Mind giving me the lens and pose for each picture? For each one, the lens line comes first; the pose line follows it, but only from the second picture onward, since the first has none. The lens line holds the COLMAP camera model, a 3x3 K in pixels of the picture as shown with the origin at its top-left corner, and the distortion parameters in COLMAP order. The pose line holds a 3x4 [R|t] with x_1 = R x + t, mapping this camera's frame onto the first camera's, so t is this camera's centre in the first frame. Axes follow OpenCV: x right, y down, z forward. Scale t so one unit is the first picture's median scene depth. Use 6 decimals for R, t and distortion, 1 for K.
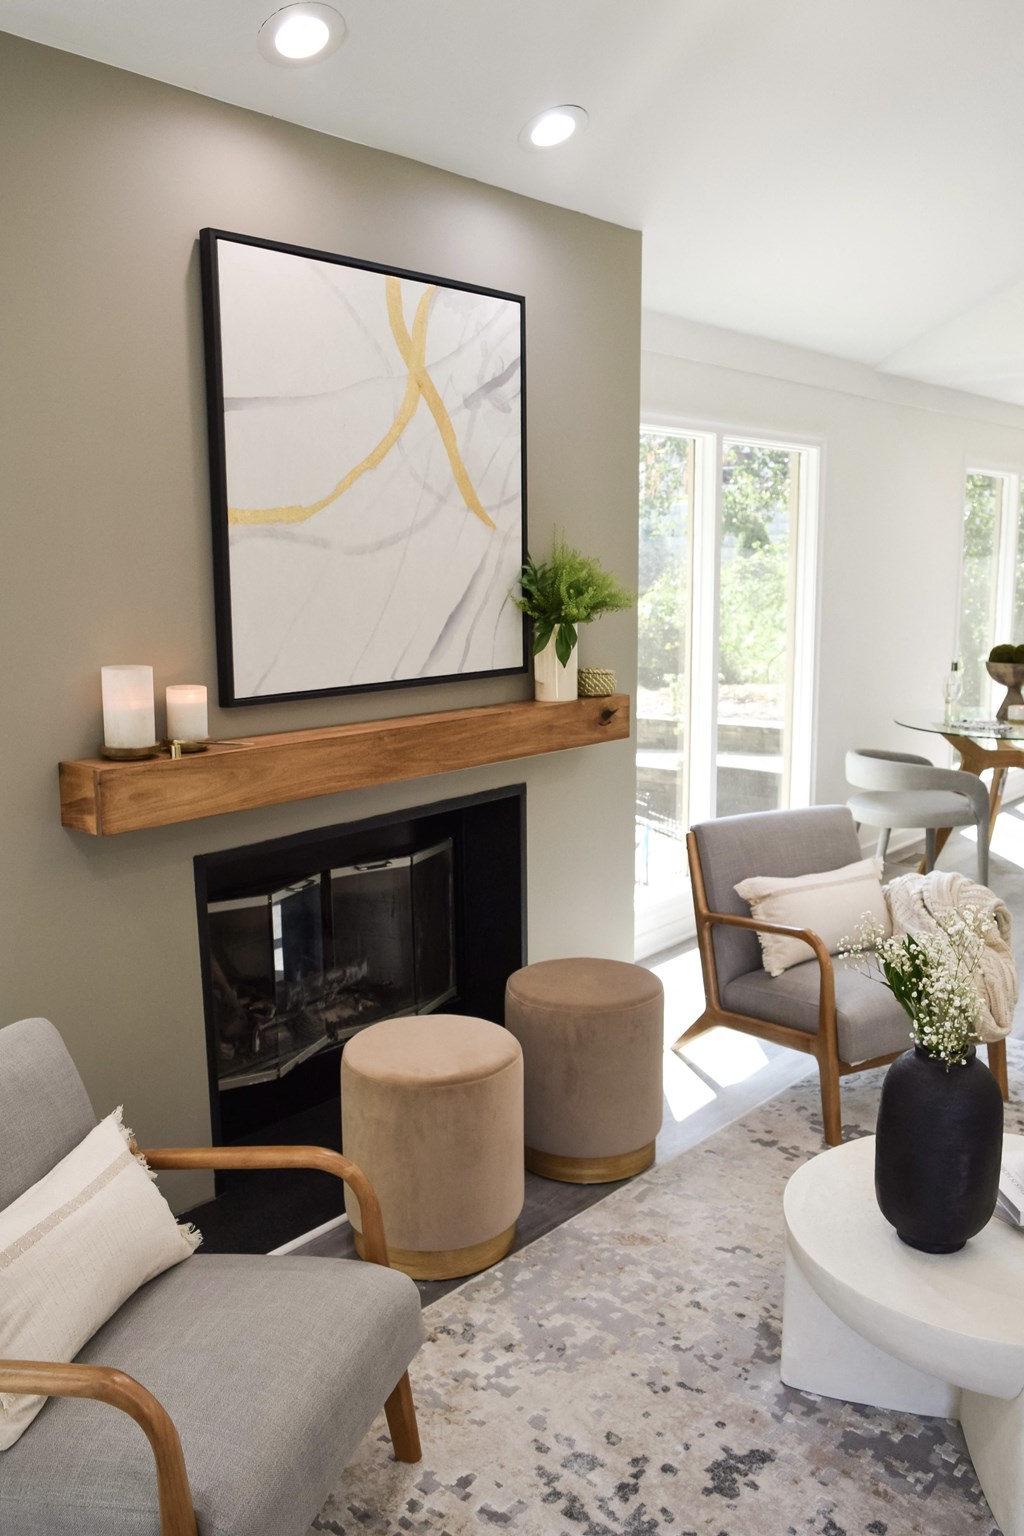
lens RADIAL K [[1260.6, 0, 519.8], [0, 1260.6, 768.5], [0, 0, 1]] dist [-0.018570, 0.010203]
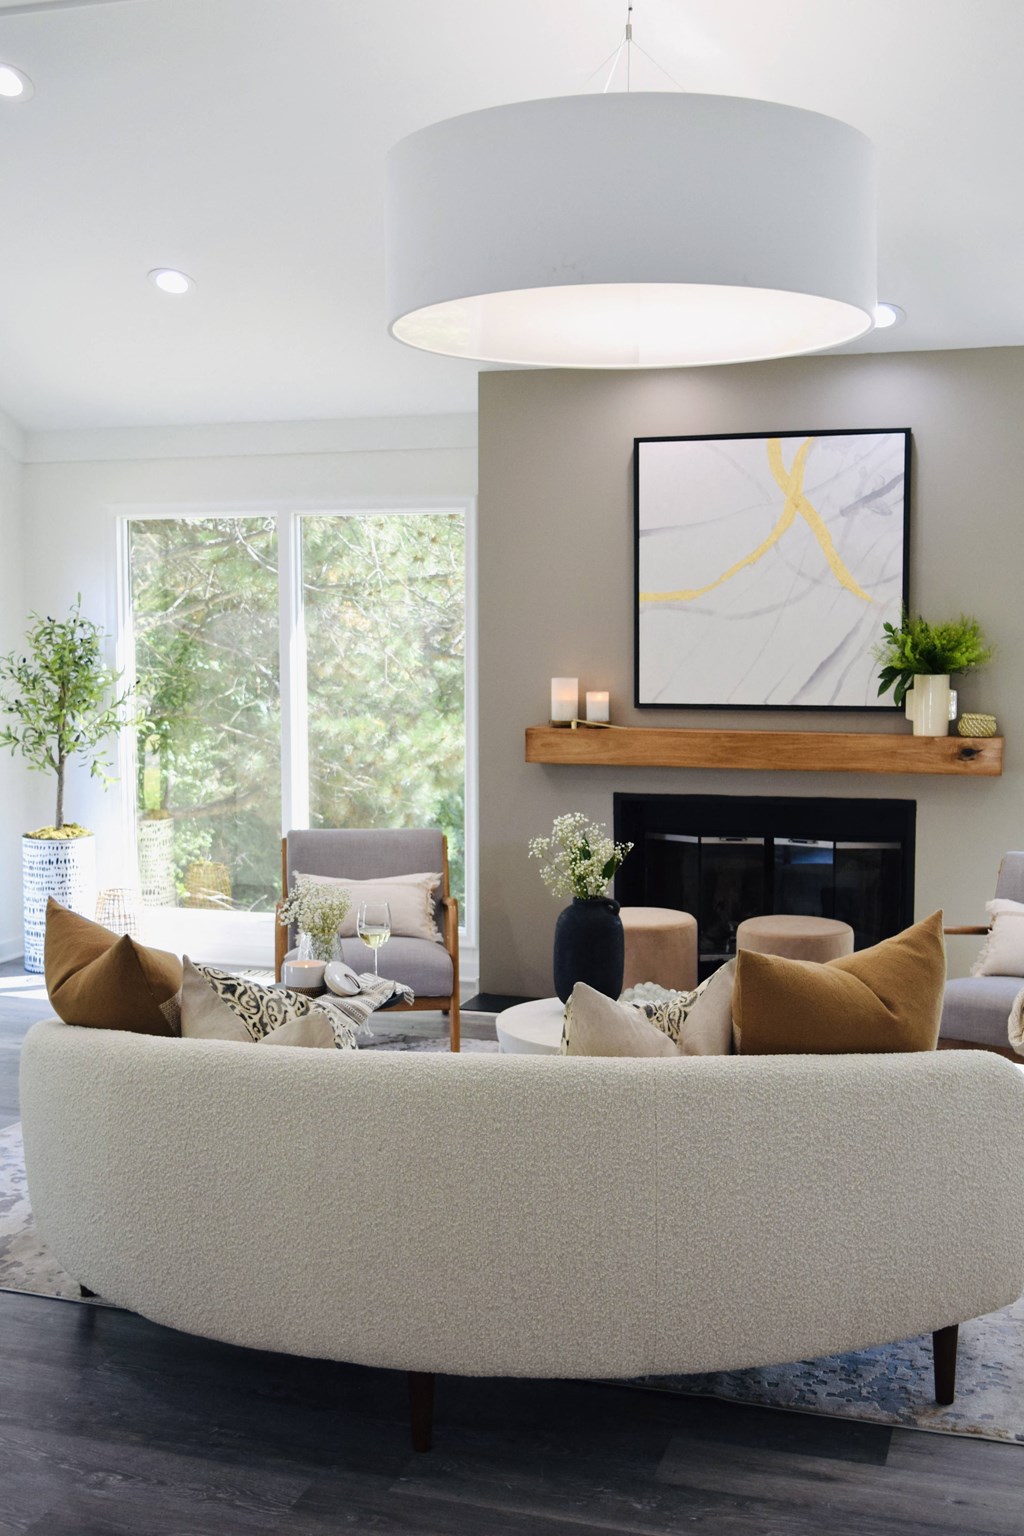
lens RADIAL K [[1763.1, 0, 515.4], [0, 1763.1, 772.1], [0, 0, 1]] dist [-0.027853, 0.000000]
pose [[0.381849, 0.090290, -0.919804, 1.734009], [-0.155565, 0.987296, 0.032334, -0.013272], [0.911038, 0.130743, 0.391044, -0.061324]]
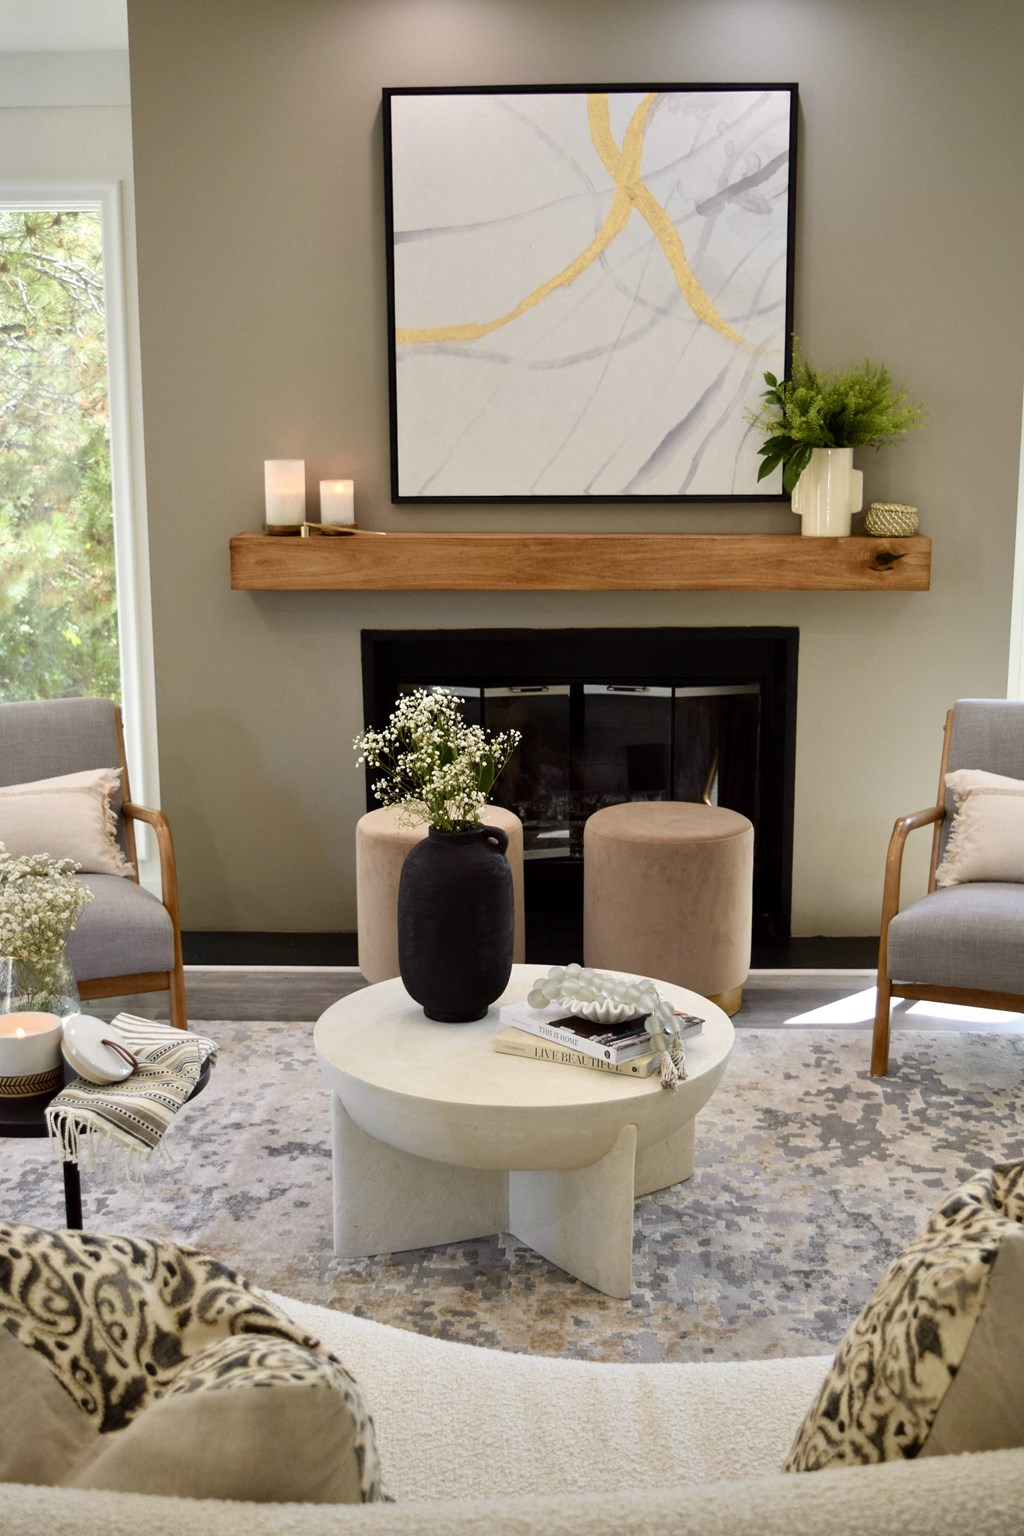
lens RADIAL K [[1763.1, 0, 514.0], [0, 1763.1, 761.7], [0, 0, 1]] dist [-0.027853, 0.000000]
pose [[0.633010, 0.161651, -0.757078, 0.995256], [-0.130362, 0.986249, 0.101585, 0.005555], [0.763088, 0.034390, 0.645379, 0.051095]]
